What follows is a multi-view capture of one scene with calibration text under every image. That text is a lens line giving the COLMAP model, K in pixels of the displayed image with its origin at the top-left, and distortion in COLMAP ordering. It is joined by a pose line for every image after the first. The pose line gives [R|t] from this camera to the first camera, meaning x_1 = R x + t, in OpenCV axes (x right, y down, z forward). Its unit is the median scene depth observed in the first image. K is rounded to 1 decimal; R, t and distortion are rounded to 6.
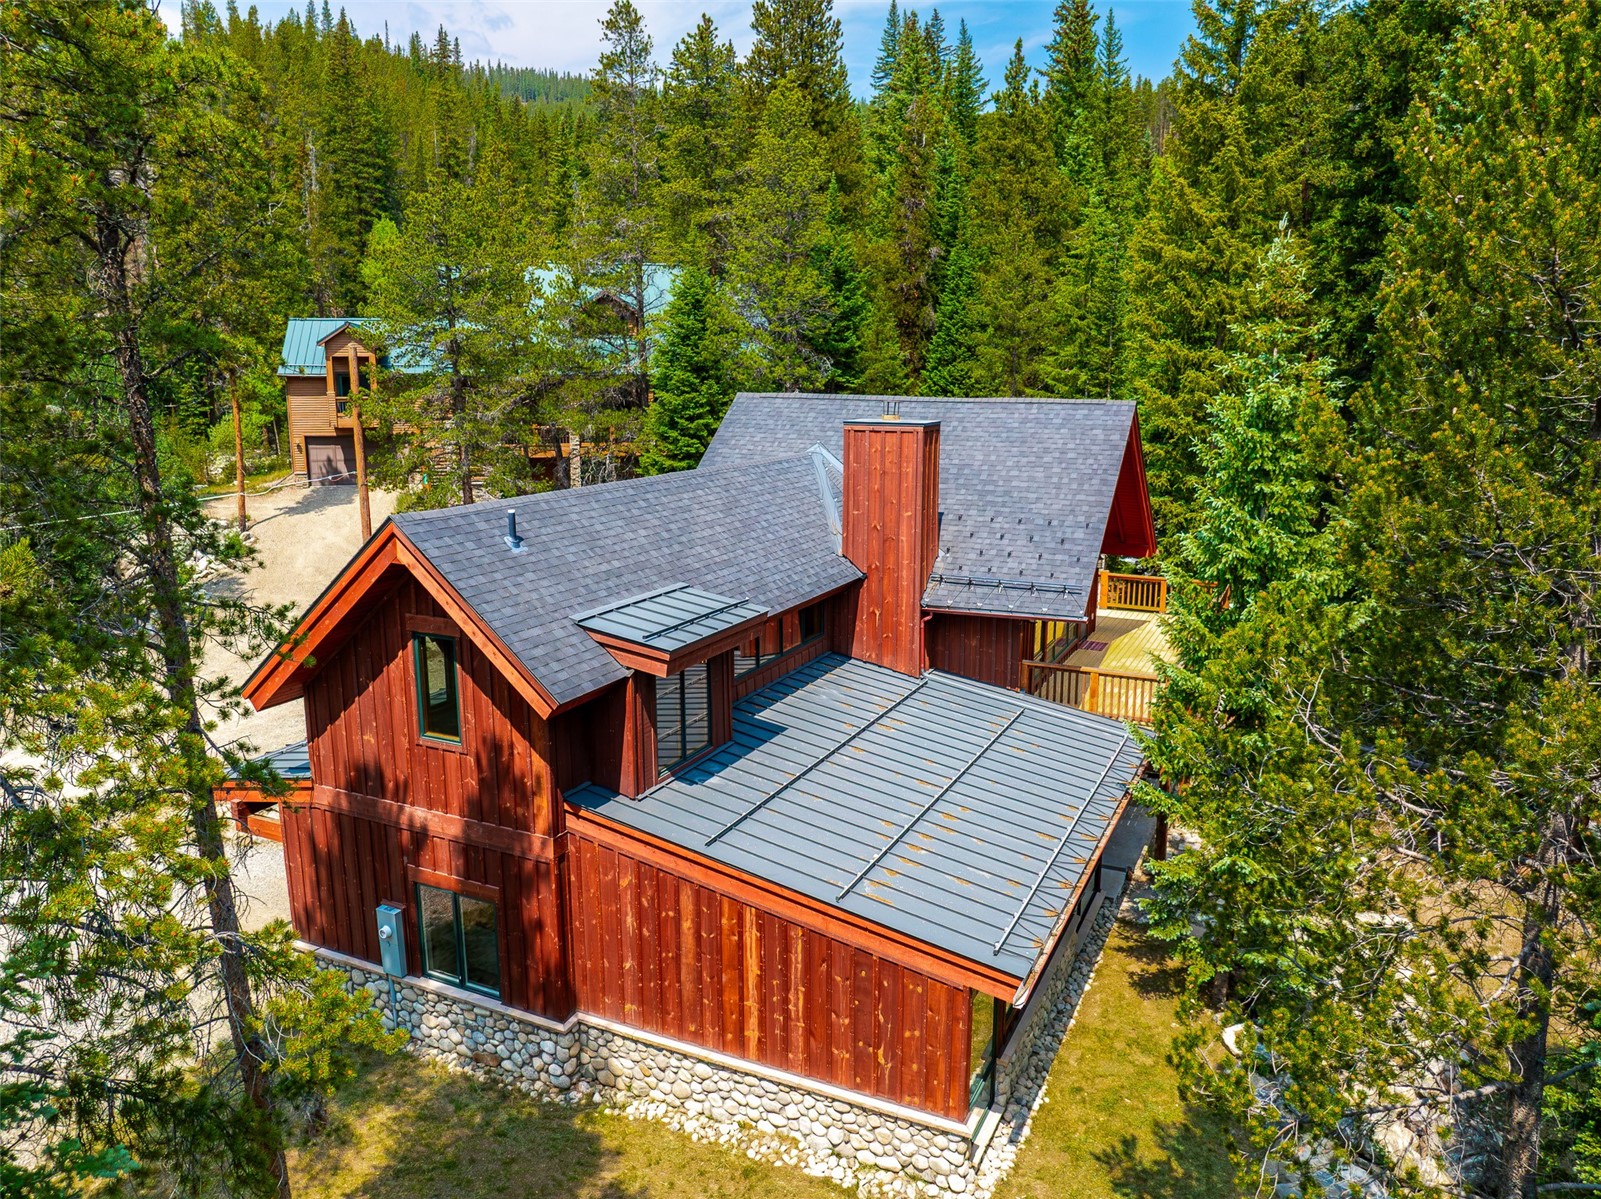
lens RADIAL K [[1130.9, 0, 800.5], [0, 1130.9, 599.5], [0, 0, 1]] dist [-0.040388, -0.007230]
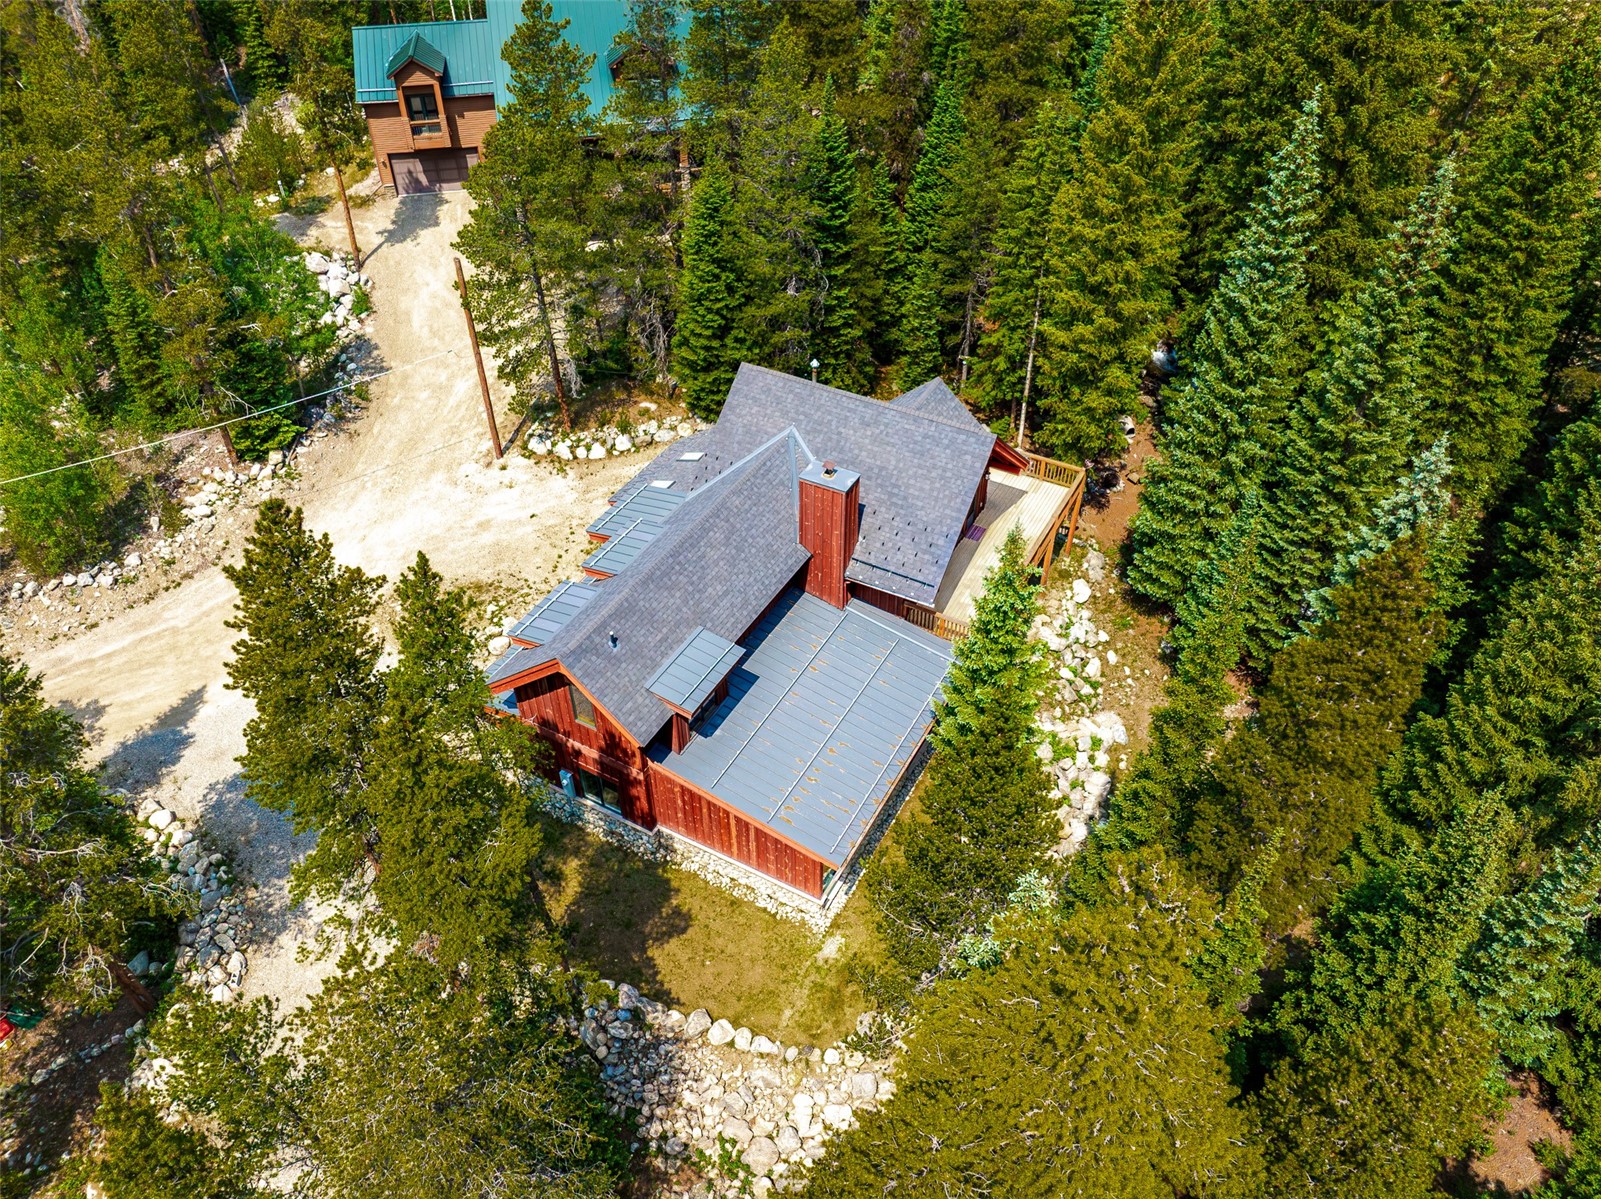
lens RADIAL K [[1130.9, 0, 800.5], [0, 1130.9, 599.5], [0, 0, 1]] dist [-0.040388, -0.007230]
pose [[0.998442, 0.034610, -0.043769, 0.158037], [-0.008317, 0.867941, 0.496597, -1.091196], [0.055176, -0.495460, 0.866877, -0.662149]]
